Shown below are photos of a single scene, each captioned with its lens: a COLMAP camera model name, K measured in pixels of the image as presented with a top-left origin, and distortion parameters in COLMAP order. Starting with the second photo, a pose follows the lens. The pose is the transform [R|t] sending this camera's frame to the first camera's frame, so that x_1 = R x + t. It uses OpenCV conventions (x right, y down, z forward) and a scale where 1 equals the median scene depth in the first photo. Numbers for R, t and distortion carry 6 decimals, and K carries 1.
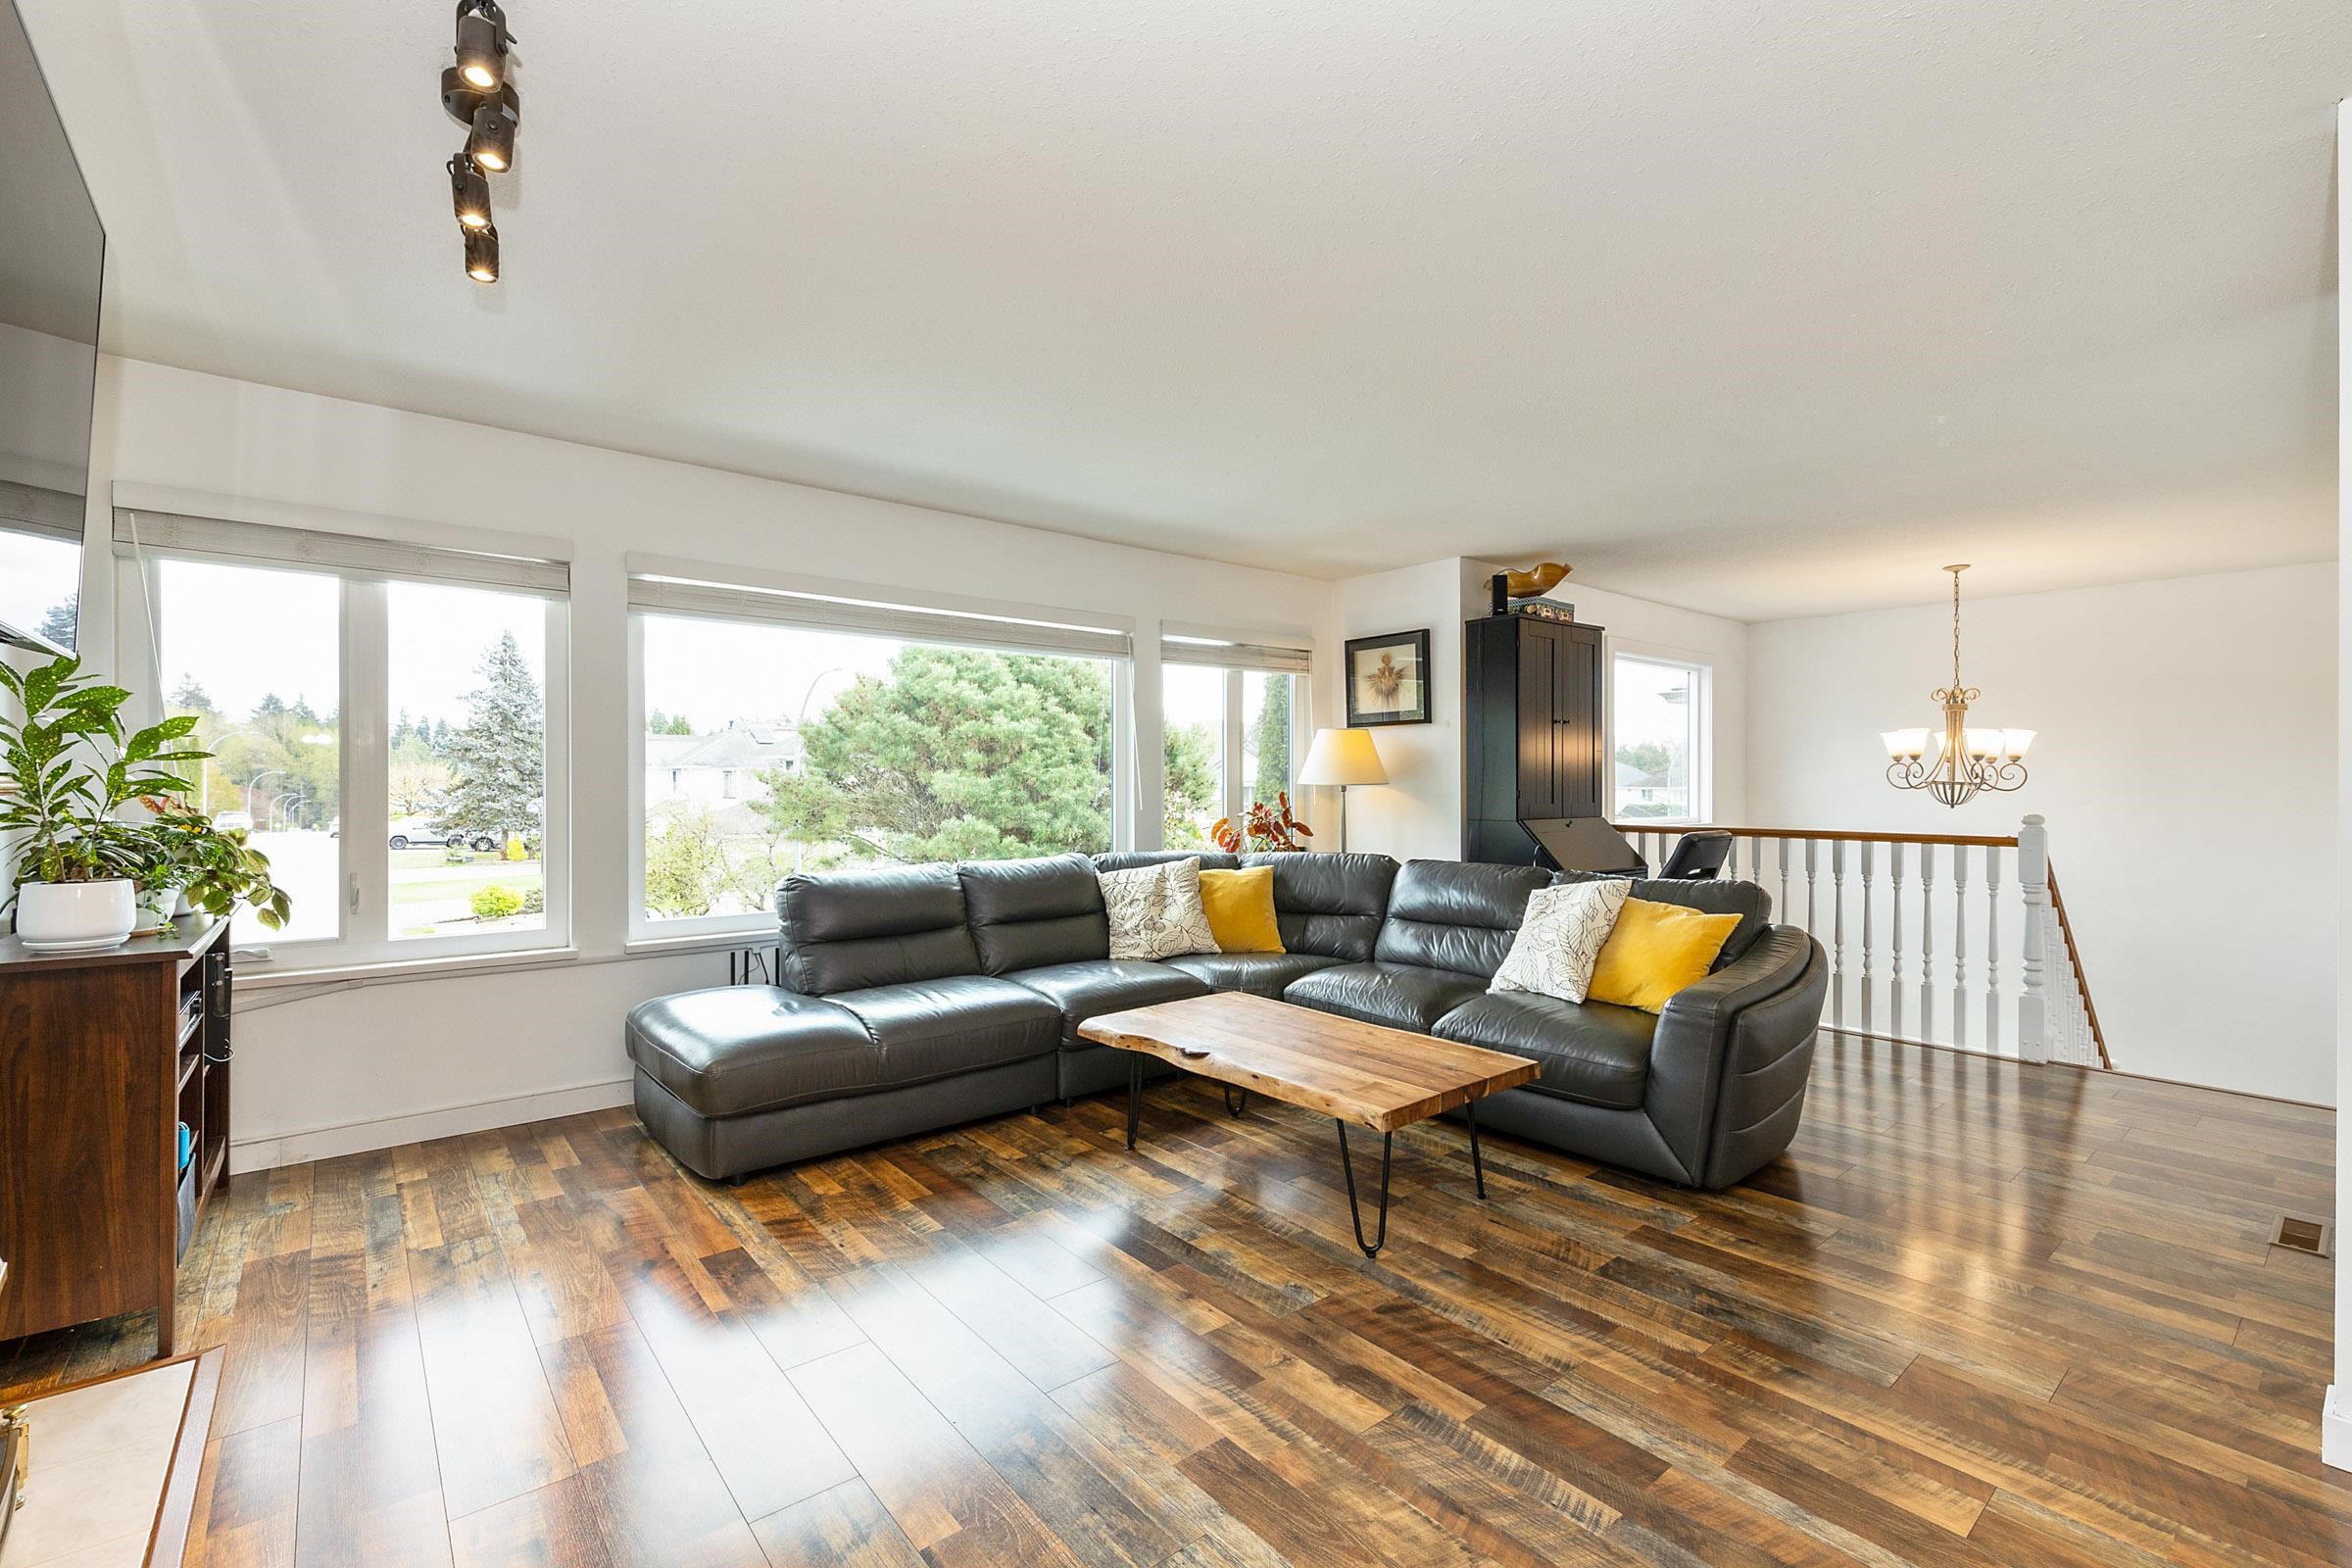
lens RADIAL K [[1019.9, 0, 1169.3], [0, 1019.9, 776.3], [0, 0, 1]] dist [0.002833, 0.001130]
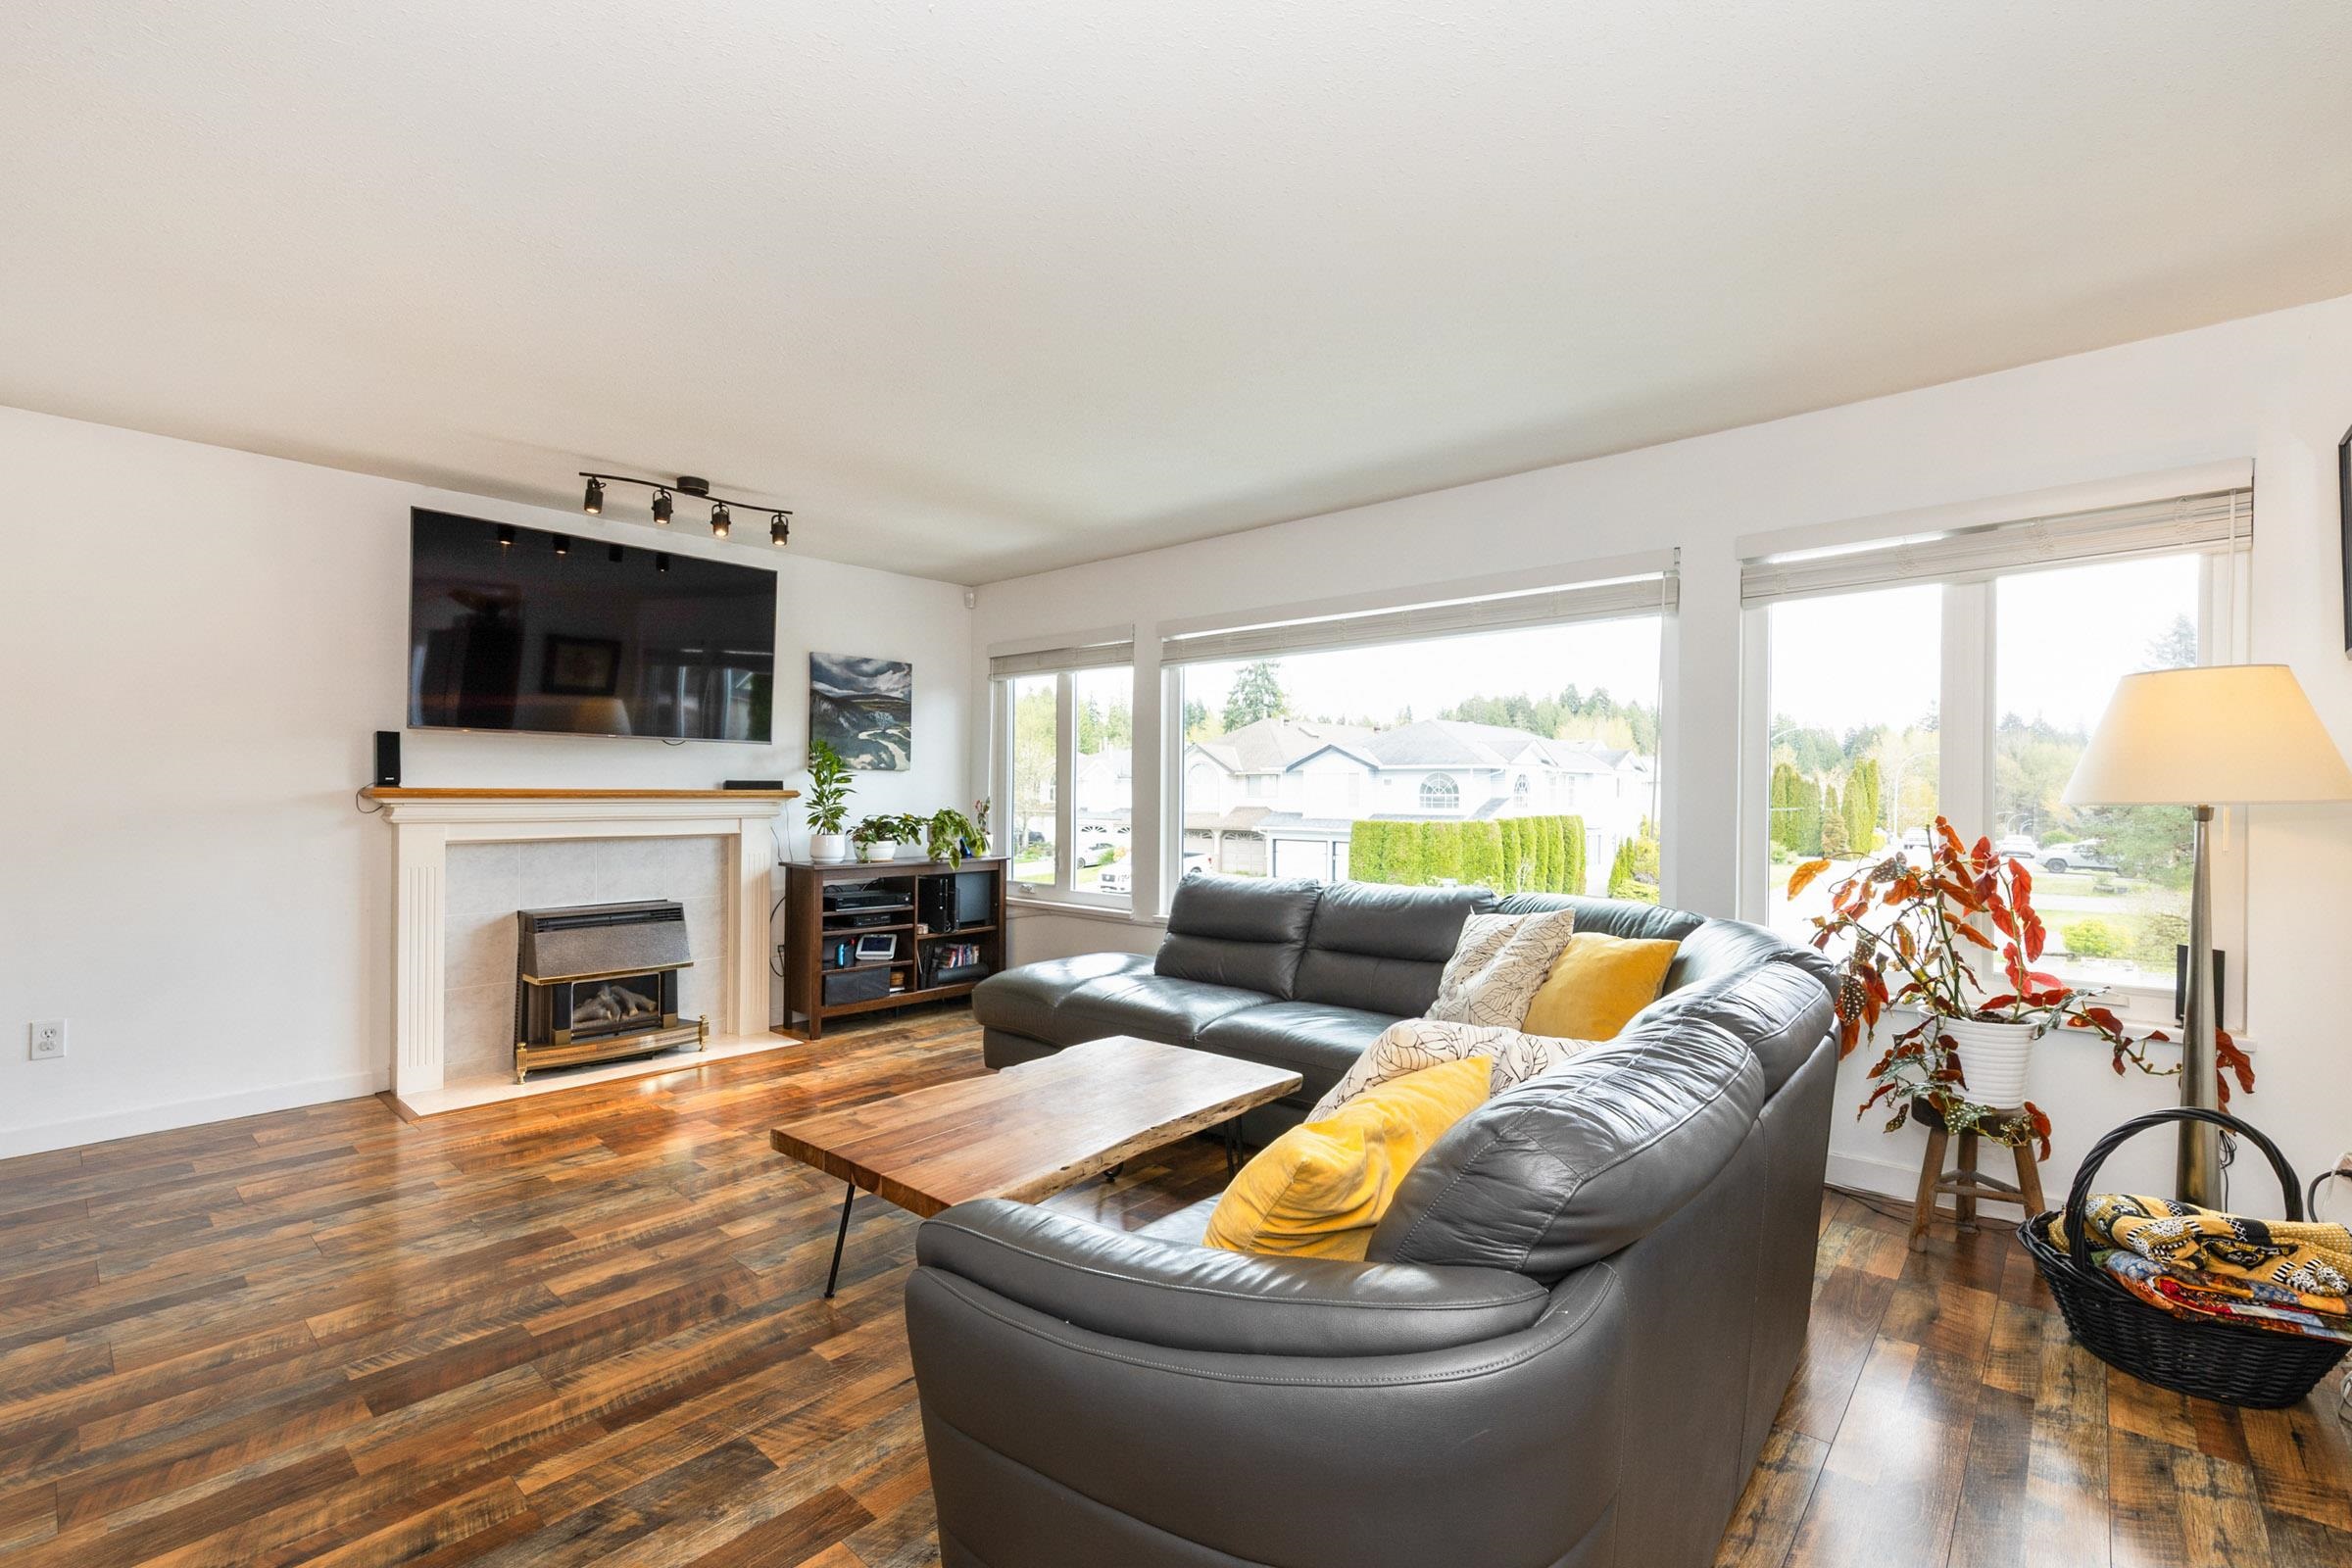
lens RADIAL K [[1019.9, 0, 1132.5], [0, 1019.9, 790.6], [0, 0, 1]] dist [0.002833, 0.001130]
pose [[0.140133, -0.004515, -0.990122, 1.254561], [0.005936, 0.999975, -0.003720, 0.008934], [0.990115, -0.005356, 0.140156, 1.225641]]
